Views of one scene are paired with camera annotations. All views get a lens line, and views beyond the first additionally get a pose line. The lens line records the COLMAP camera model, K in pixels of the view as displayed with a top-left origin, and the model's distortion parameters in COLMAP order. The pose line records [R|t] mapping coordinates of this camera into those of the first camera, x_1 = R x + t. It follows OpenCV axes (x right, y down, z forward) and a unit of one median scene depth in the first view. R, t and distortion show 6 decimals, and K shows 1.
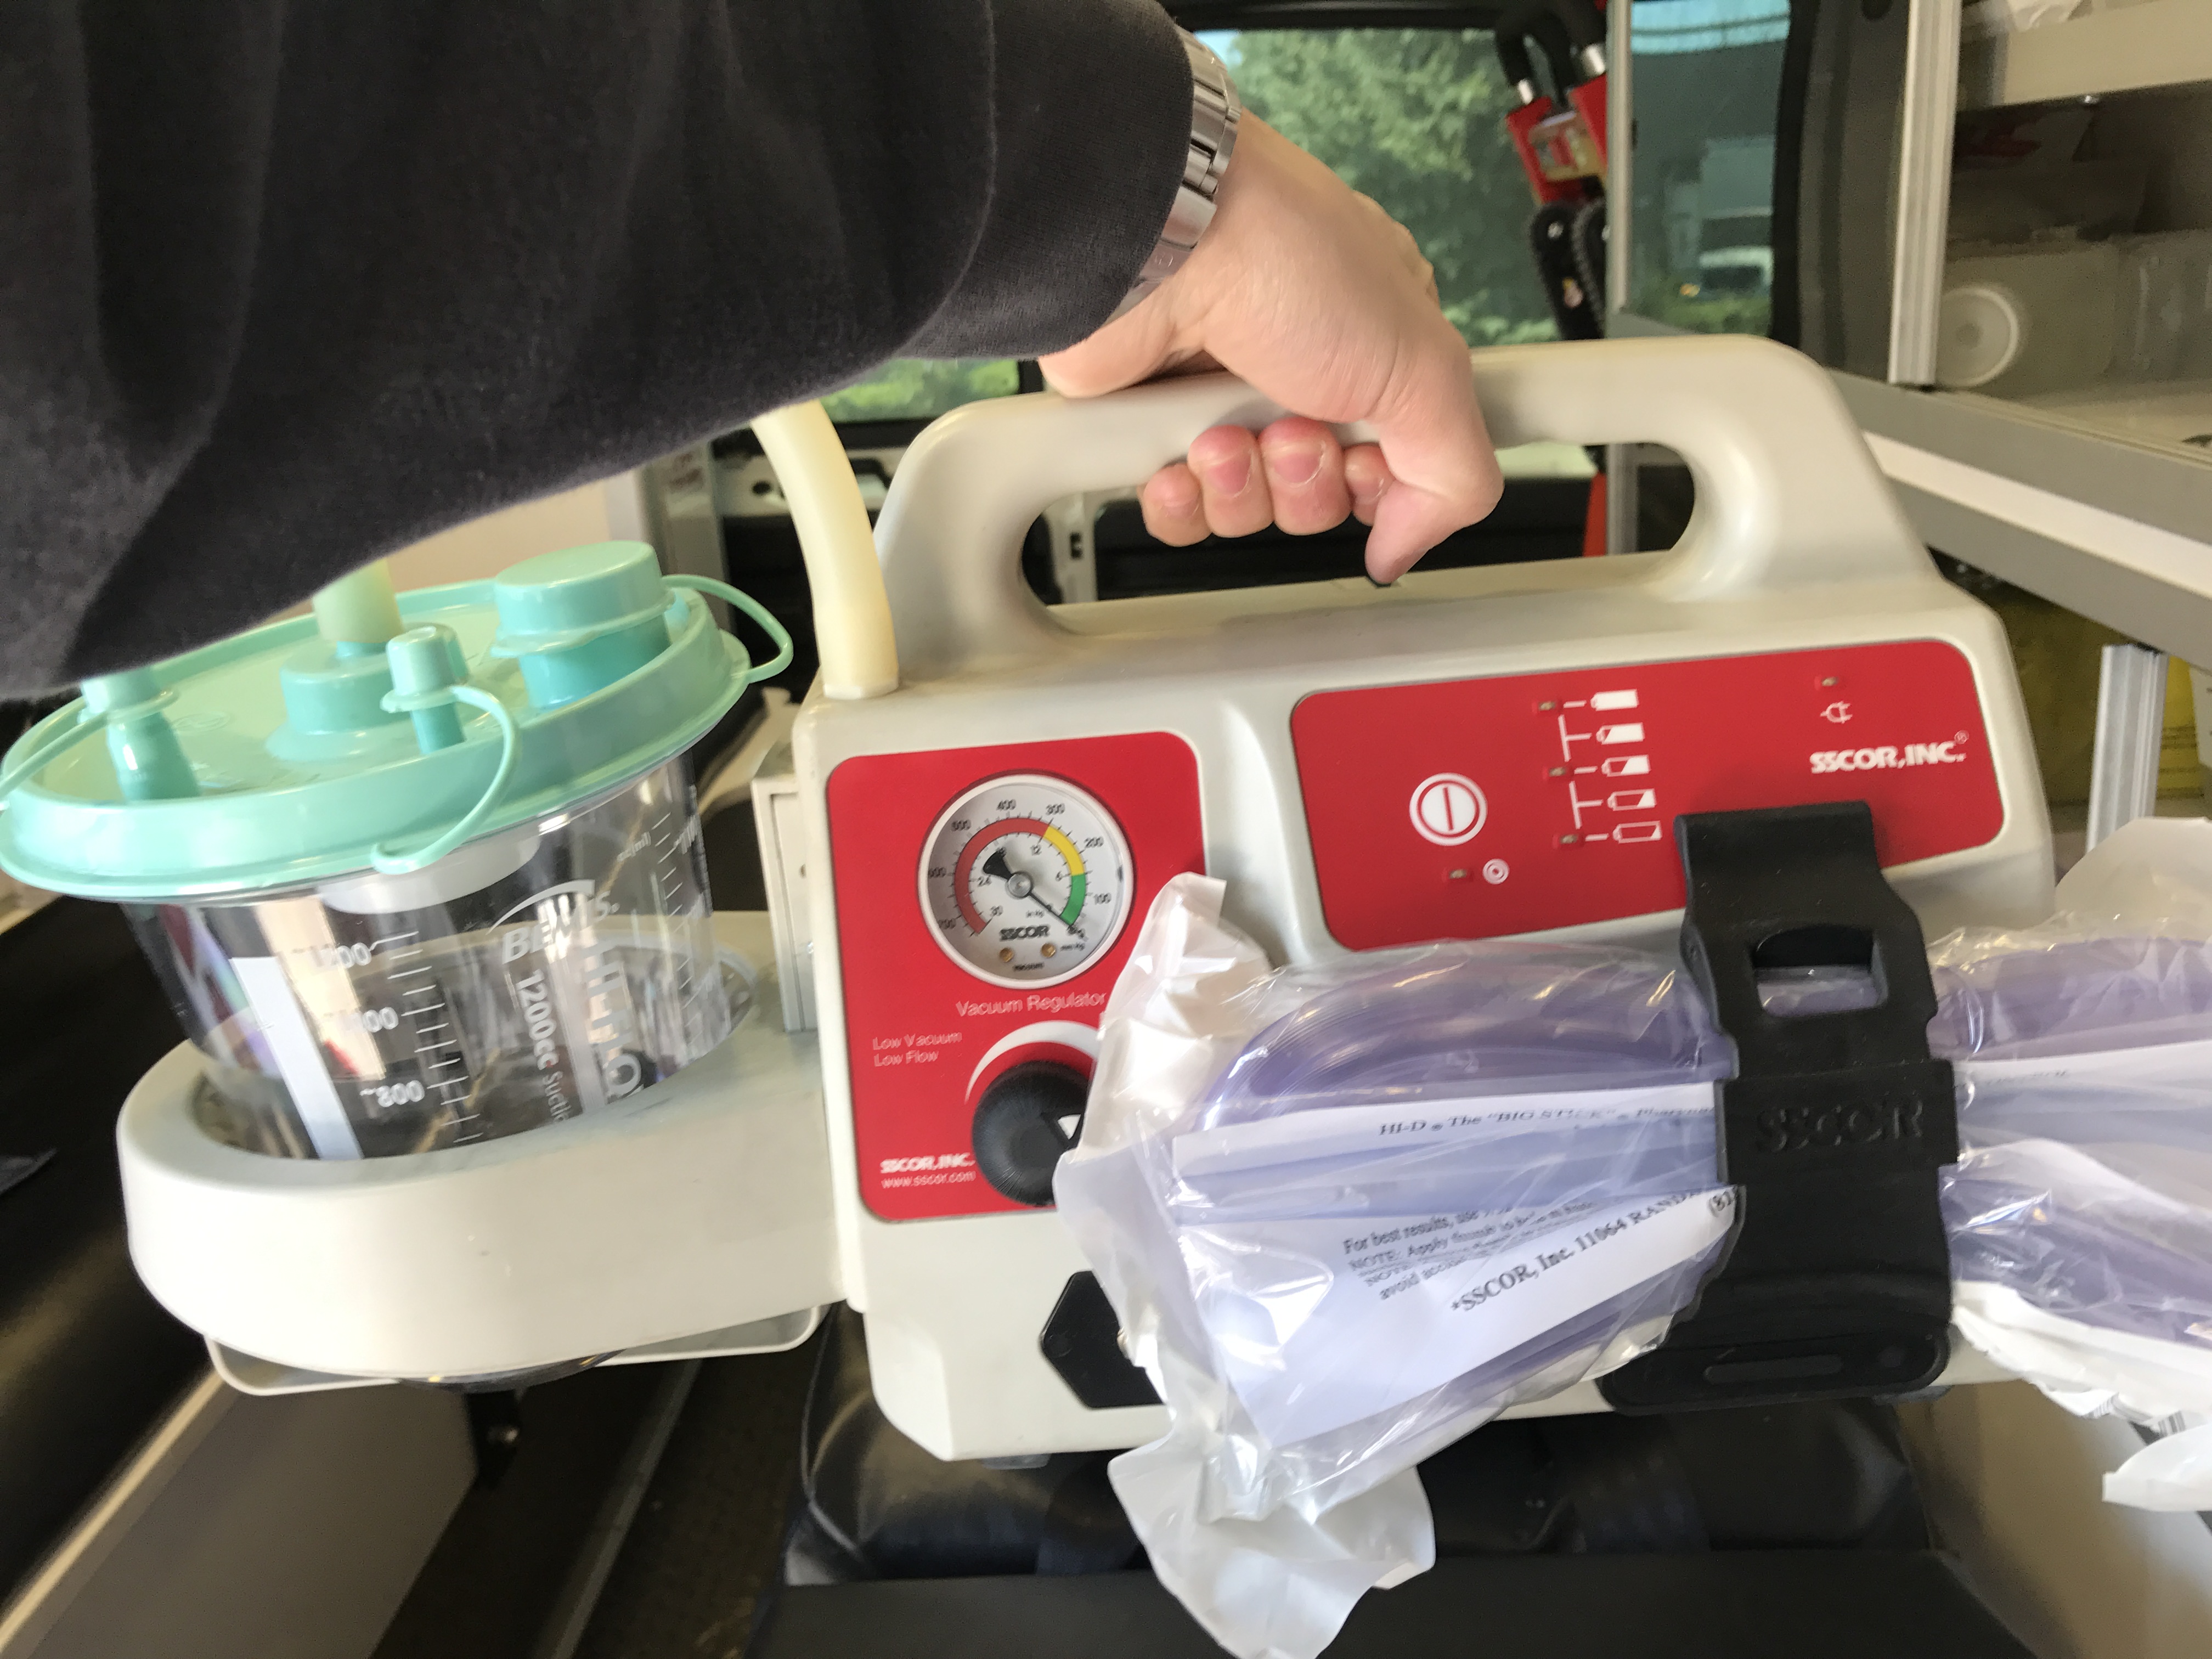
lens RADIAL K [[1814.4, 0, 1106.0], [0, 1814.4, 829.5], [0, 0, 1]] dist [-0.002728, -0.004553]
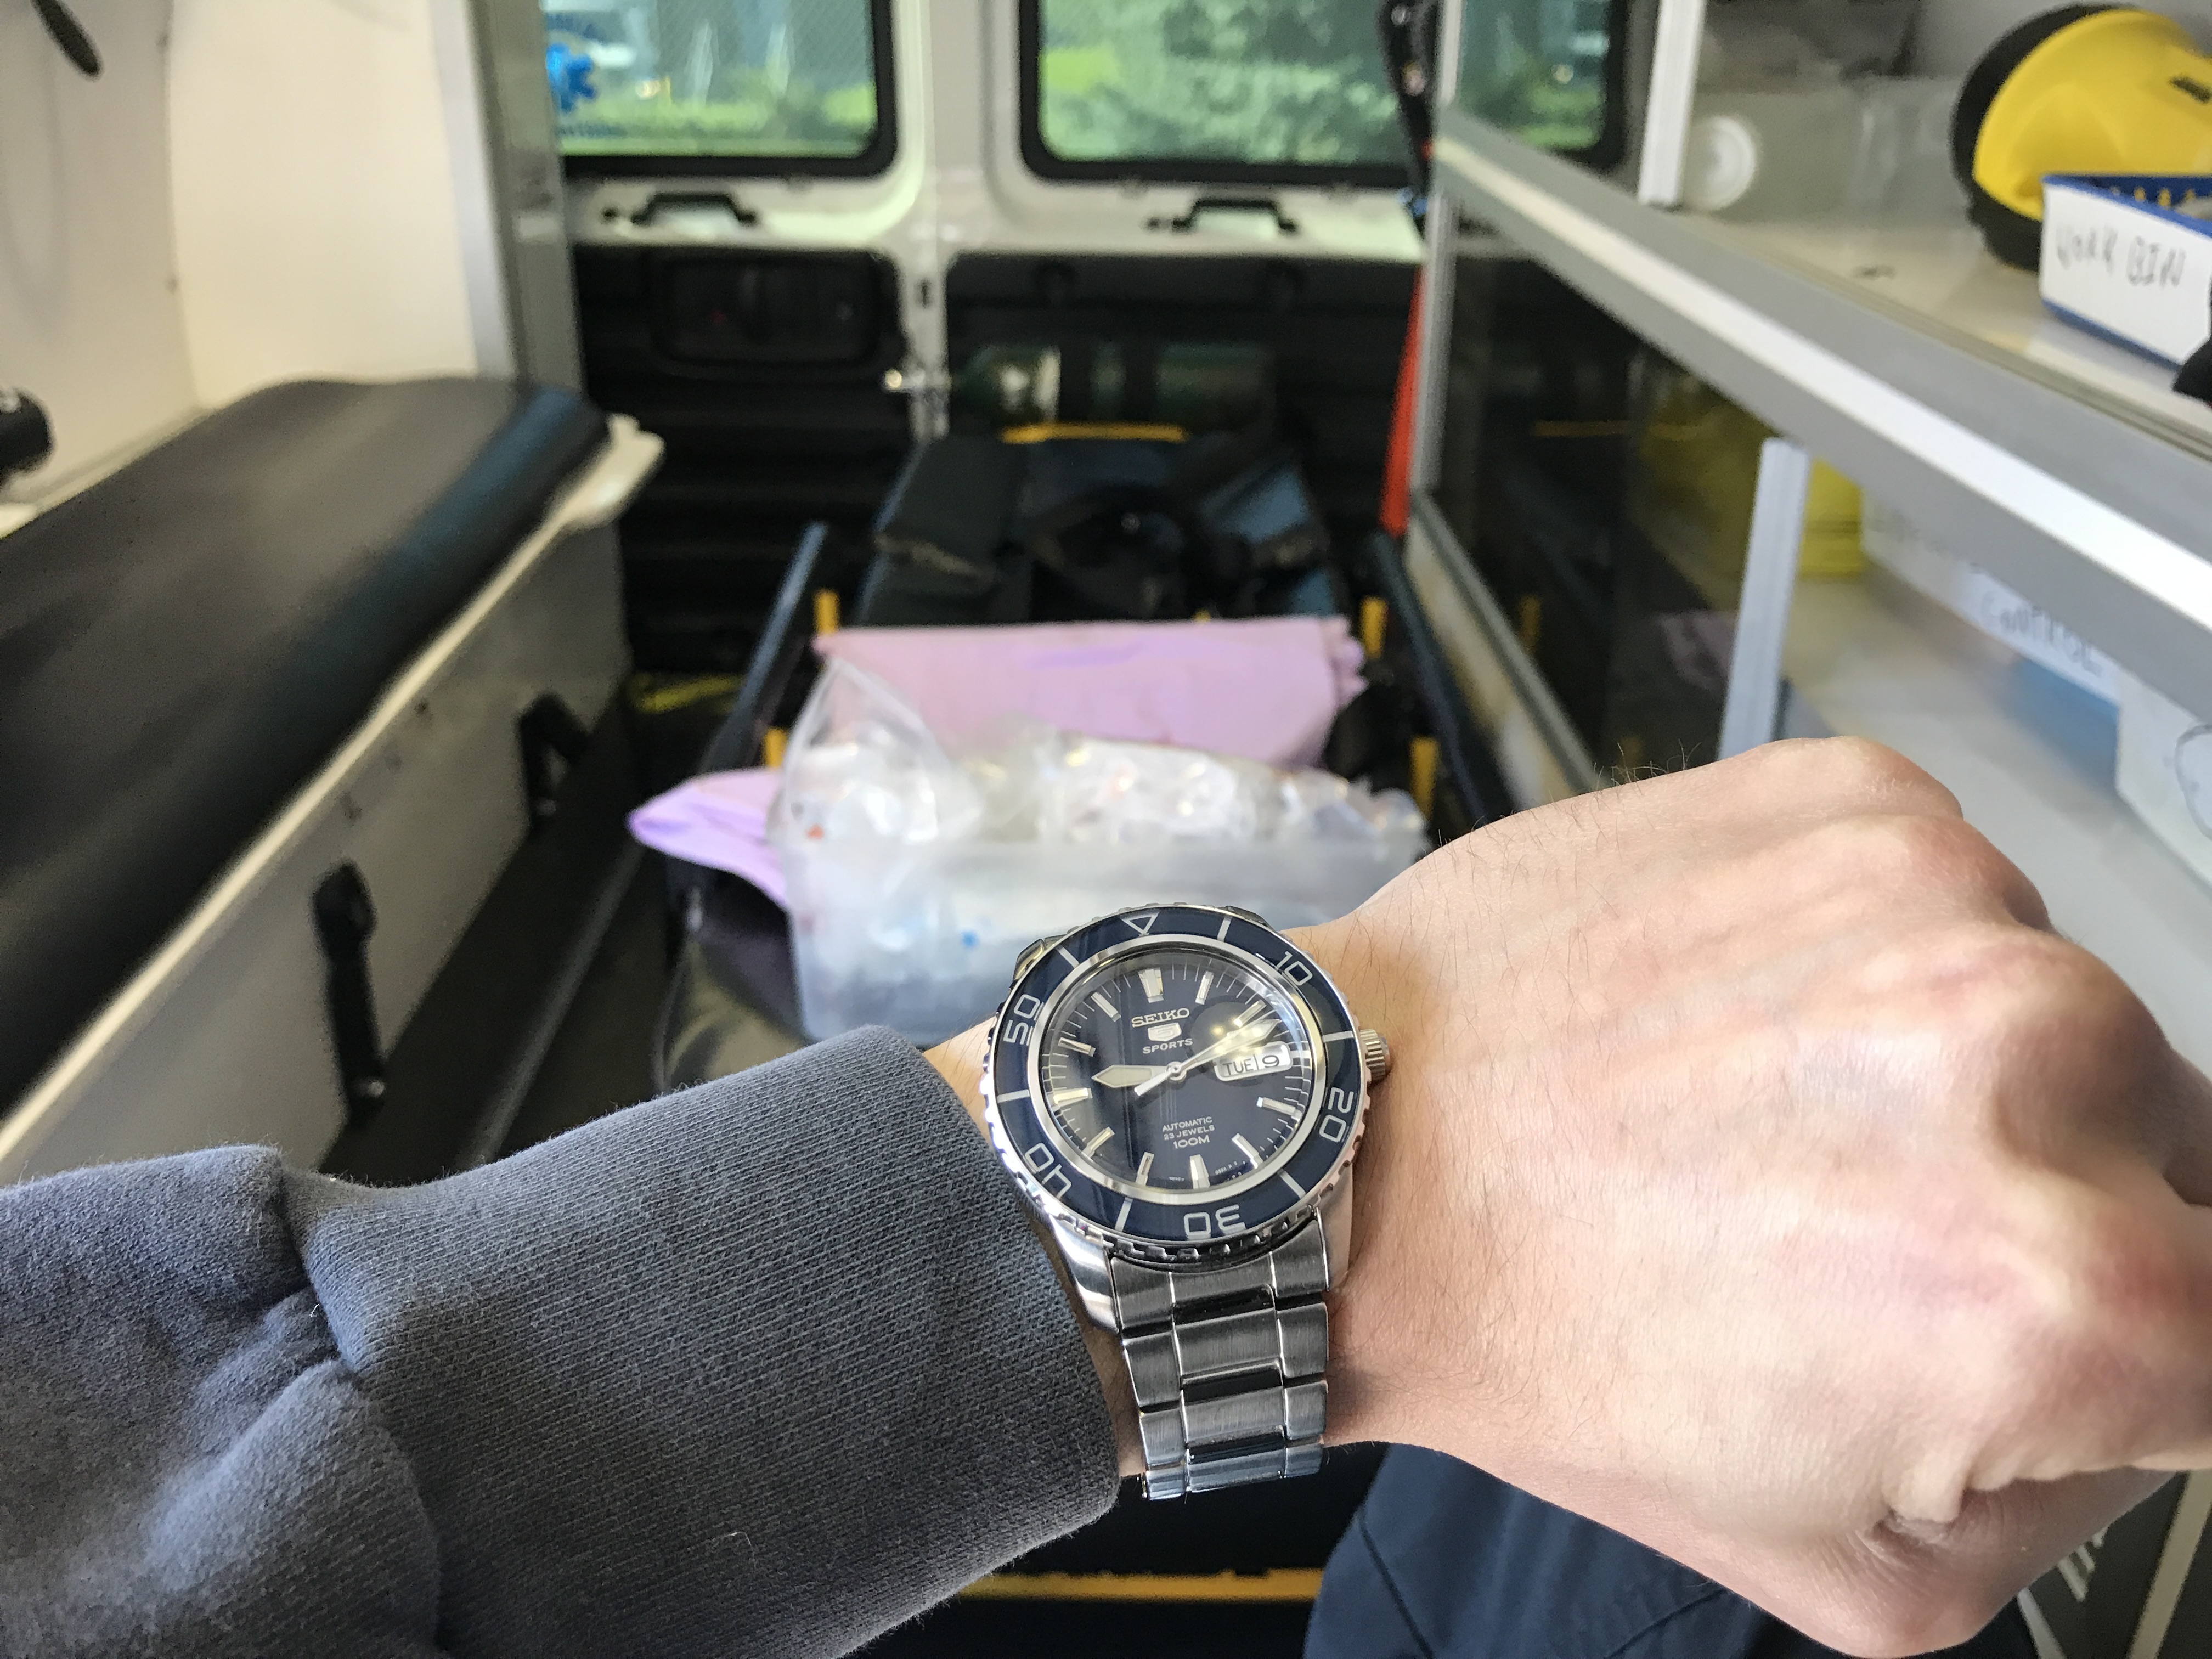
lens RADIAL K [[1896.1, 0, 1106.0], [0, 1896.1, 829.5], [0, 0, 1]] dist [-0.001127, 0.002965]
pose [[0.995053, 0.042977, 0.089568, 0.004372], [-0.053093, 0.992084, 0.113803, 0.029264], [-0.083969, -0.117995, 0.989458, -0.200388]]
